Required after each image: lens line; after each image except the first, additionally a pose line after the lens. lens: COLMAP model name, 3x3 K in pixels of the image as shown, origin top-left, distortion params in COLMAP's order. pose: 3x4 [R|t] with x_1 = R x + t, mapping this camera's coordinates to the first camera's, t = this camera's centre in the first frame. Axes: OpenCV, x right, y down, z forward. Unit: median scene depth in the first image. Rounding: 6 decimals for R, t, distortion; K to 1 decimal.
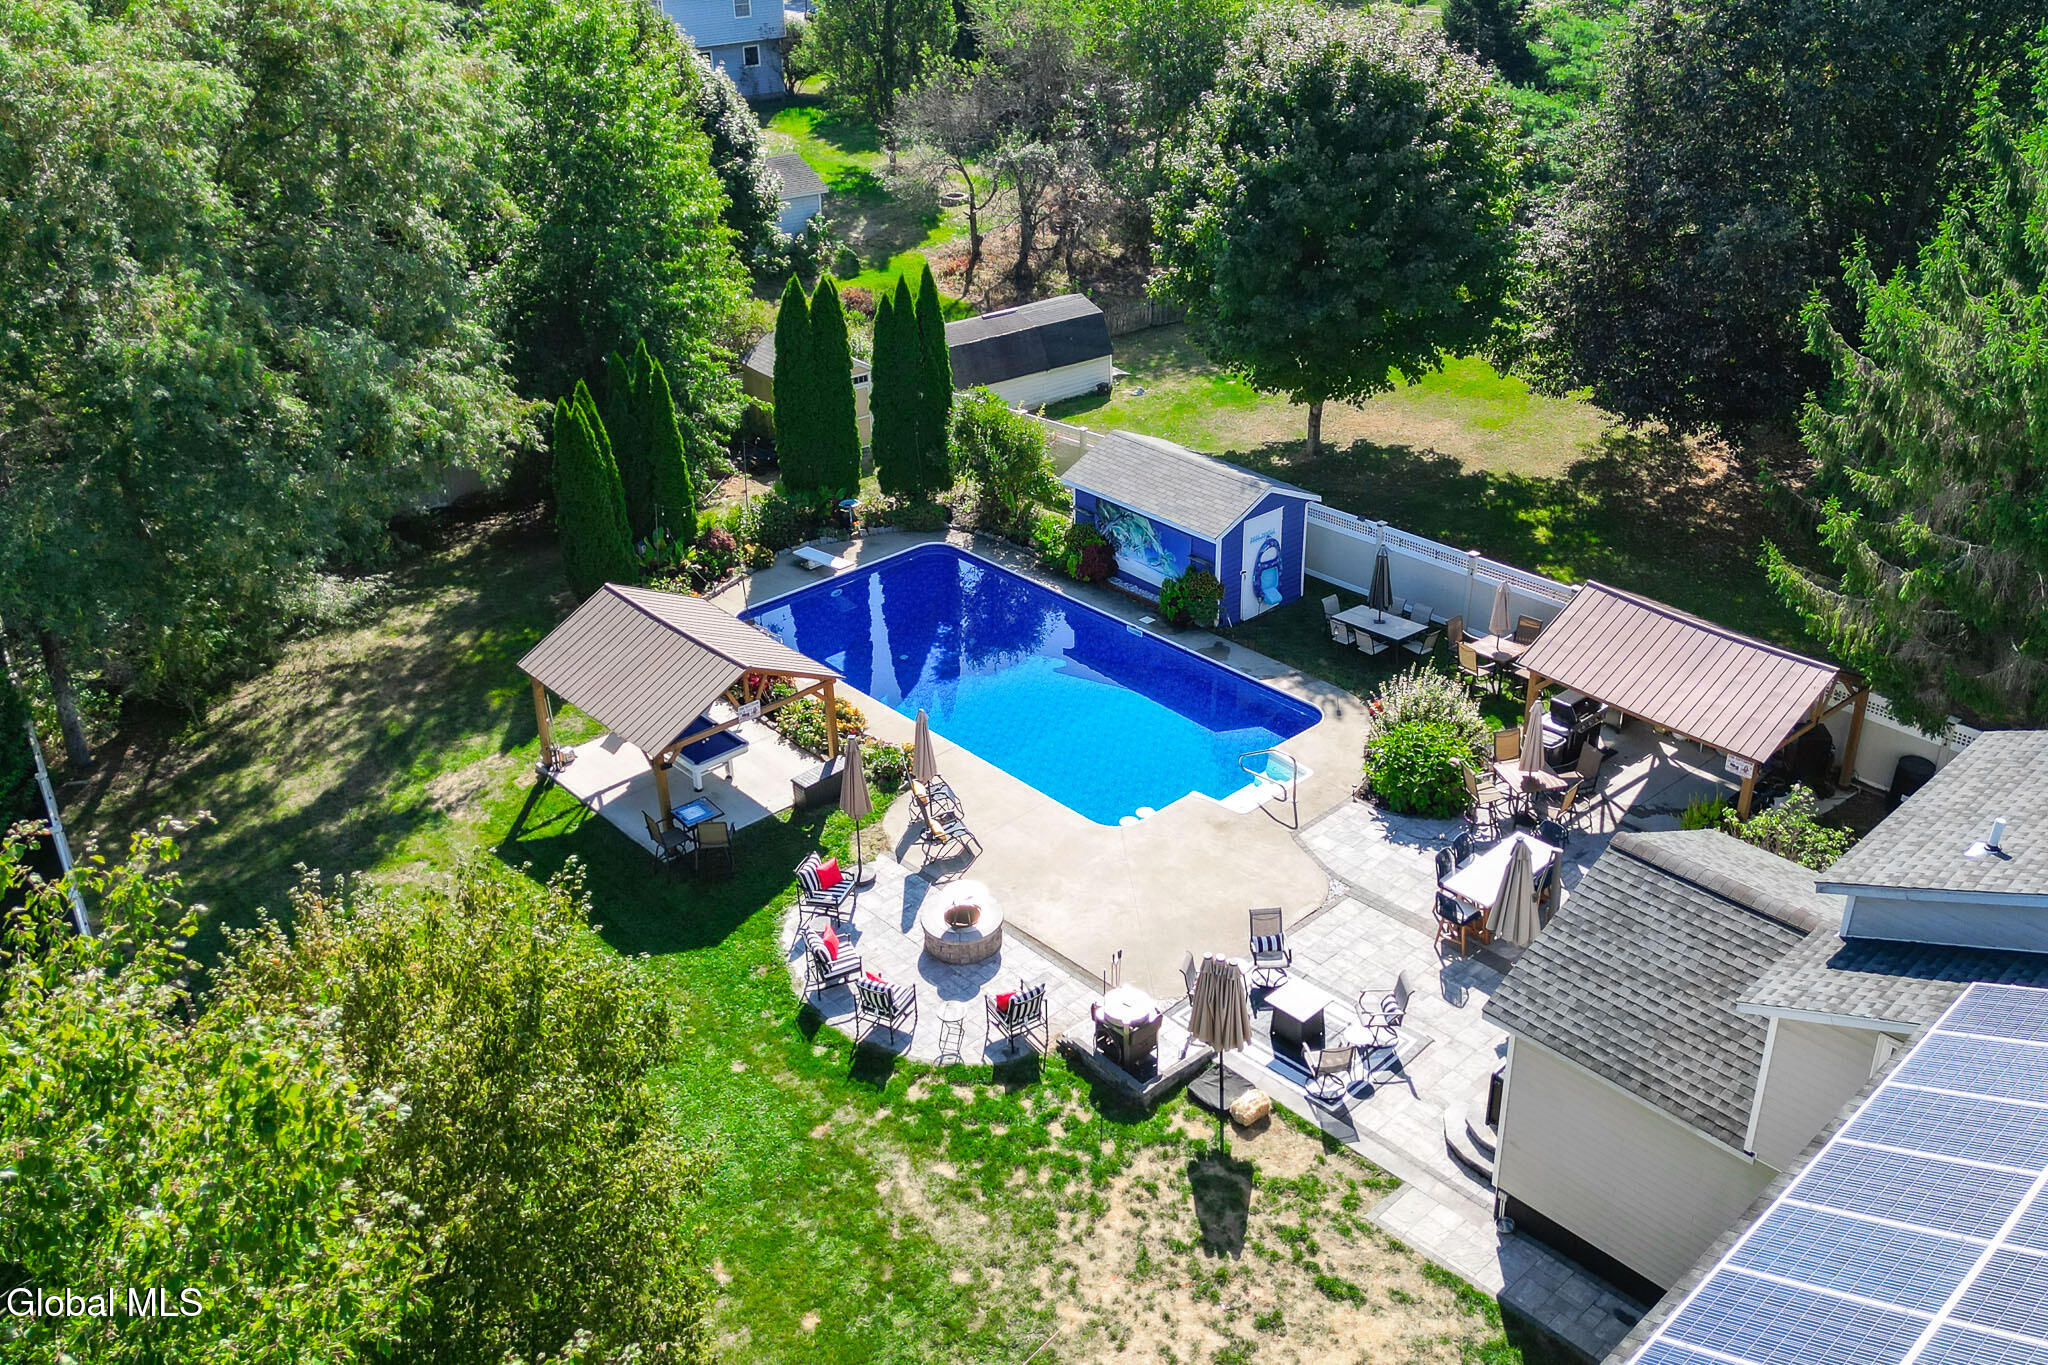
lens RADIAL K [[1719.7, 0, 1029.8], [0, 1719.7, 648.9], [0, 0, 1]] dist [0.115636, -0.177687]
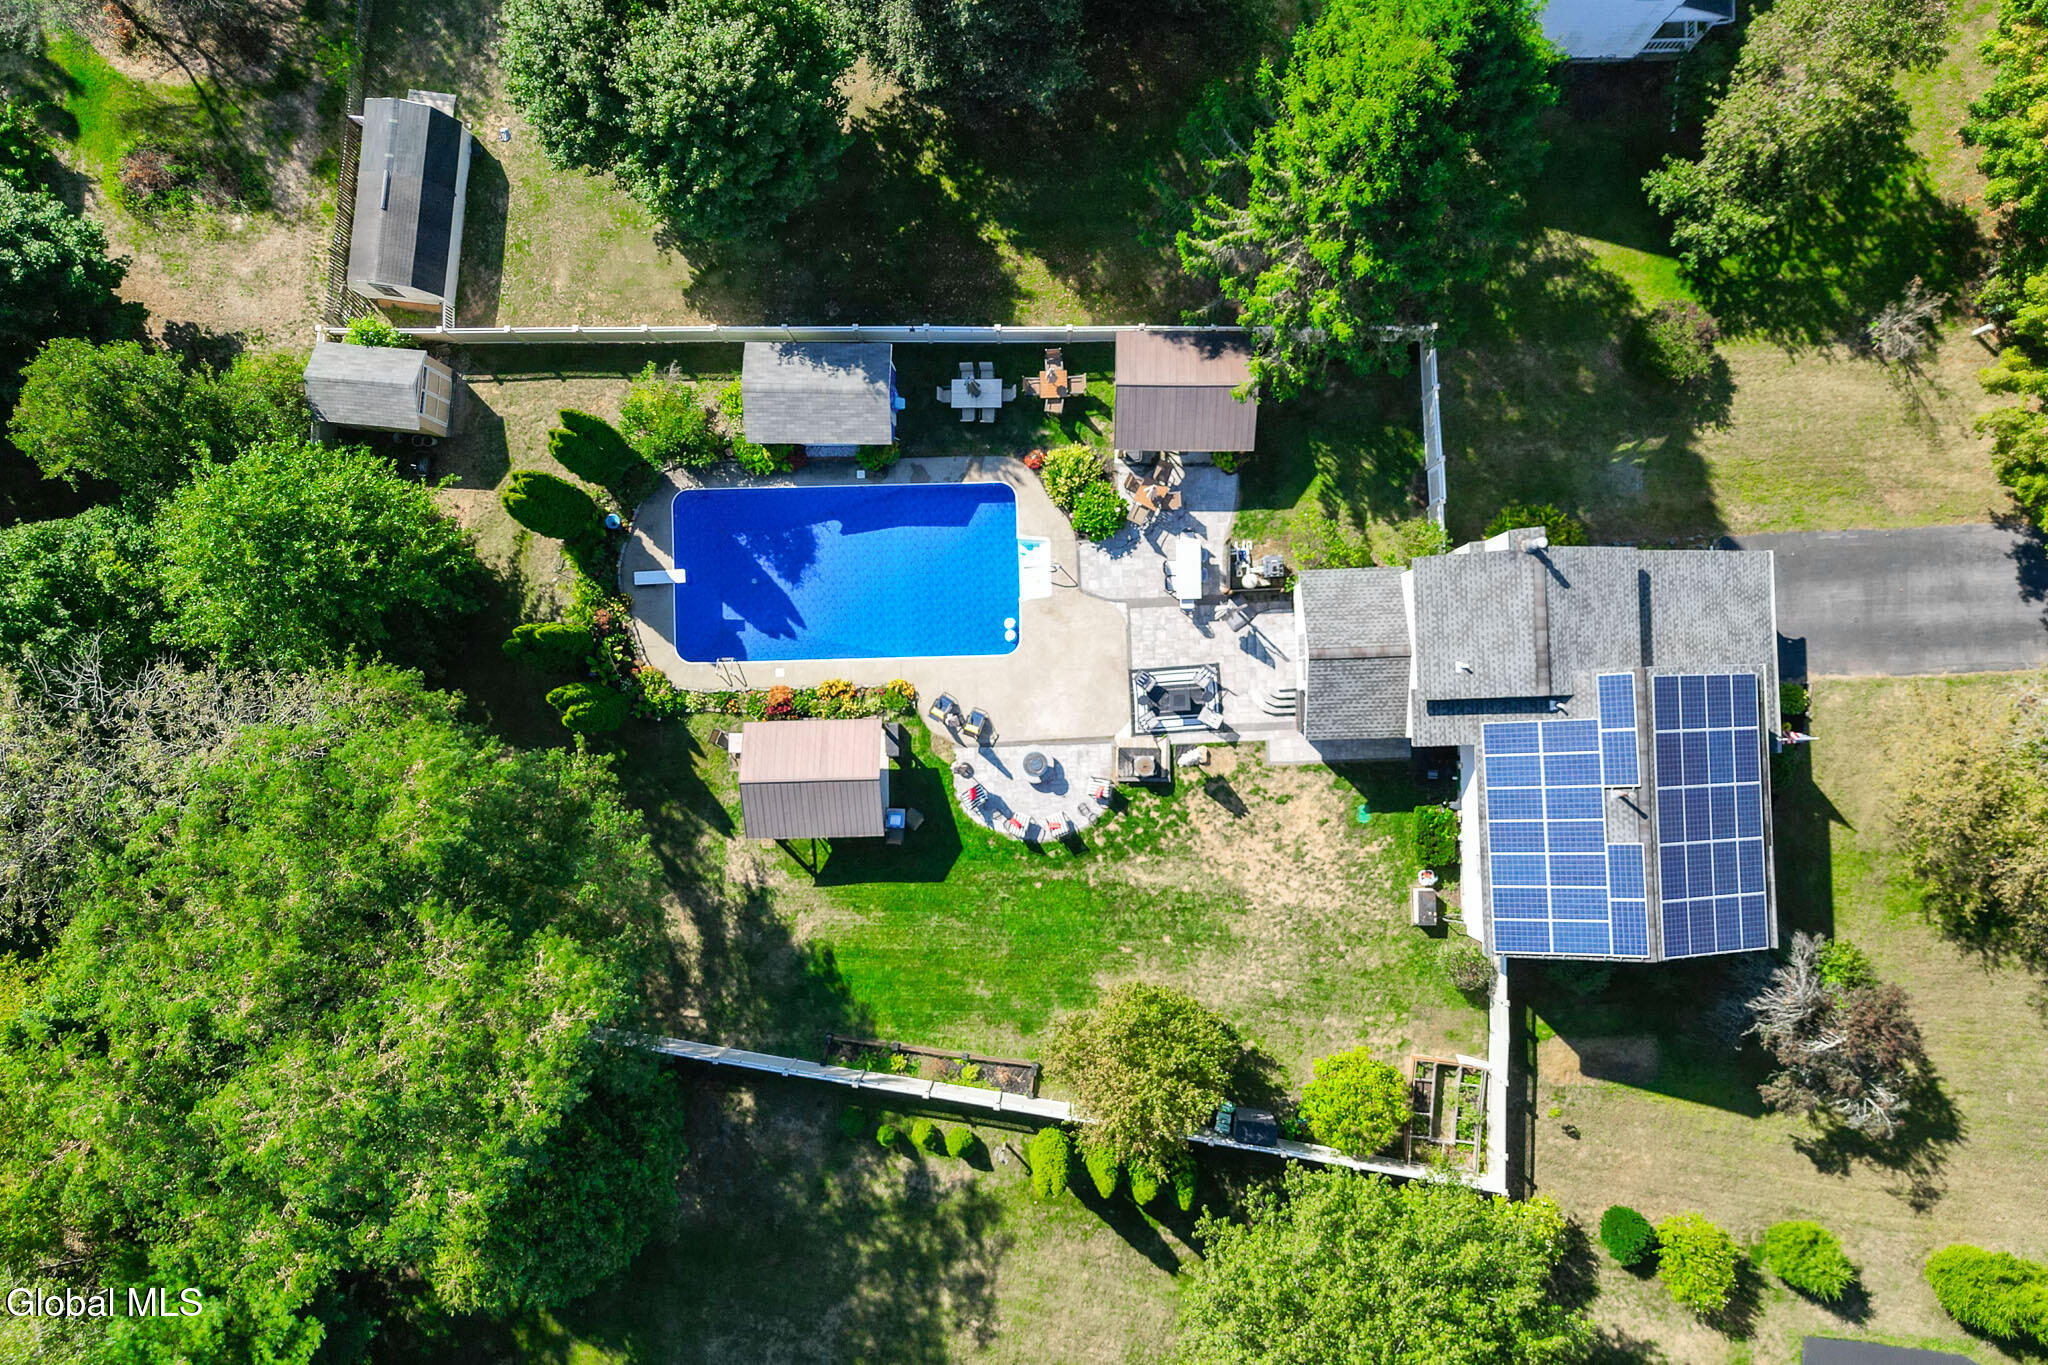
lens RADIAL K [[1431.0, 0, 1009.0], [0, 1431.0, 726.3], [0, 0, 1]] dist [0.071224, -0.081249]
pose [[0.659279, -0.751605, 0.021005, -0.048869], [0.349439, 0.331011, 0.876541, -1.135101], [-0.665765, -0.570545, 0.480869, 0.132234]]
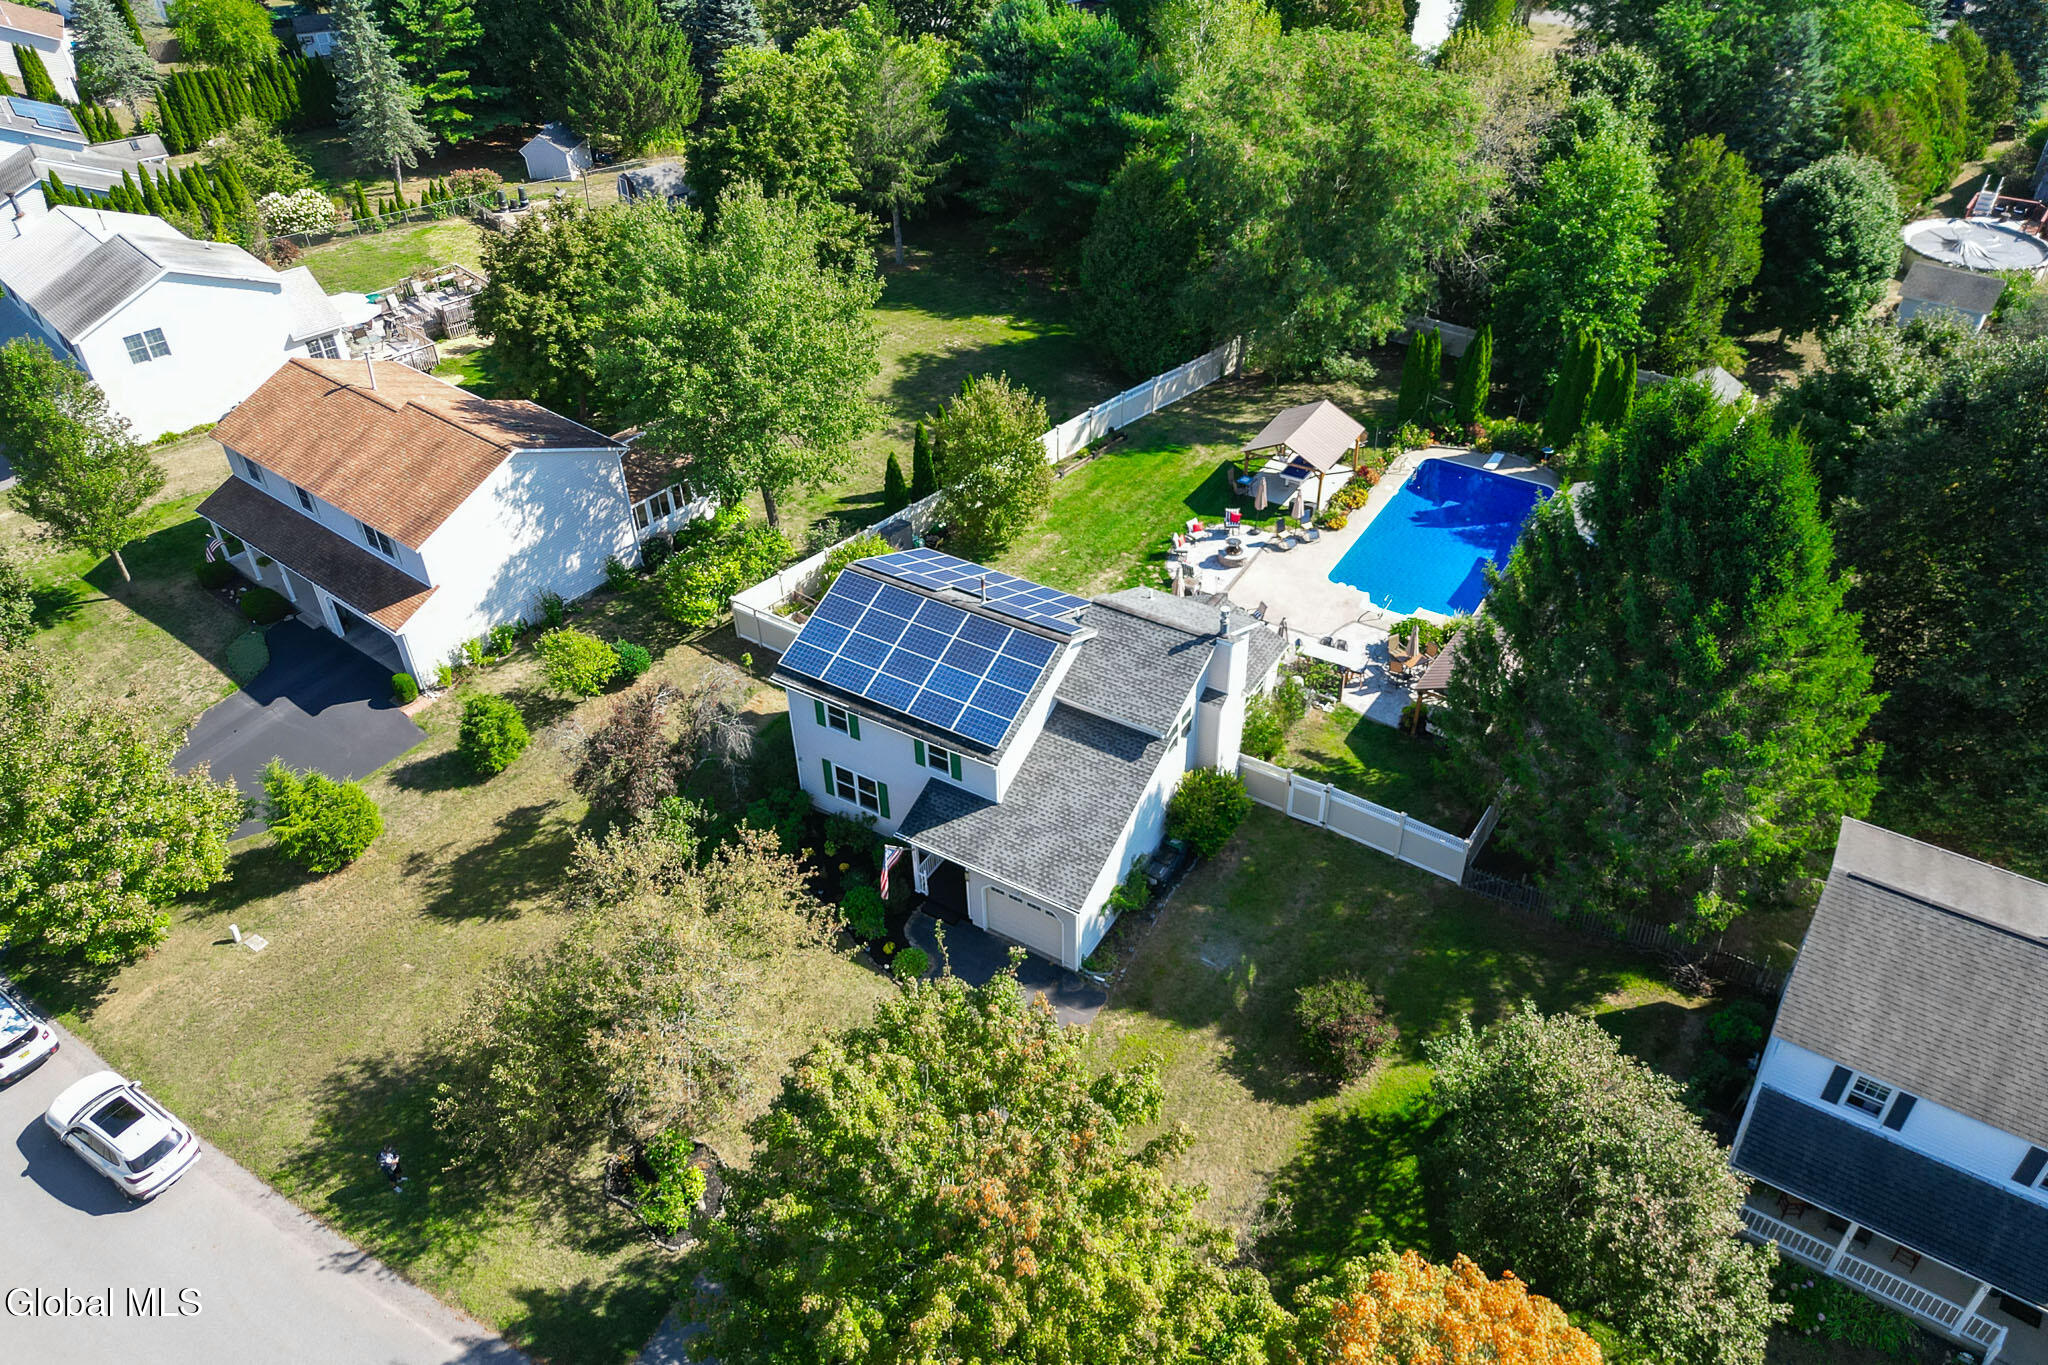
lens RADIAL K [[1431.0, 0, 1009.0], [0, 1431.0, 726.3], [0, 0, 1]] dist [0.071224, -0.081249]
pose [[0.257624, 0.618420, -0.742419, 1.298083], [-0.427369, 0.762041, 0.486465, -0.441817], [0.866594, 0.191962, 0.460614, -0.209960]]
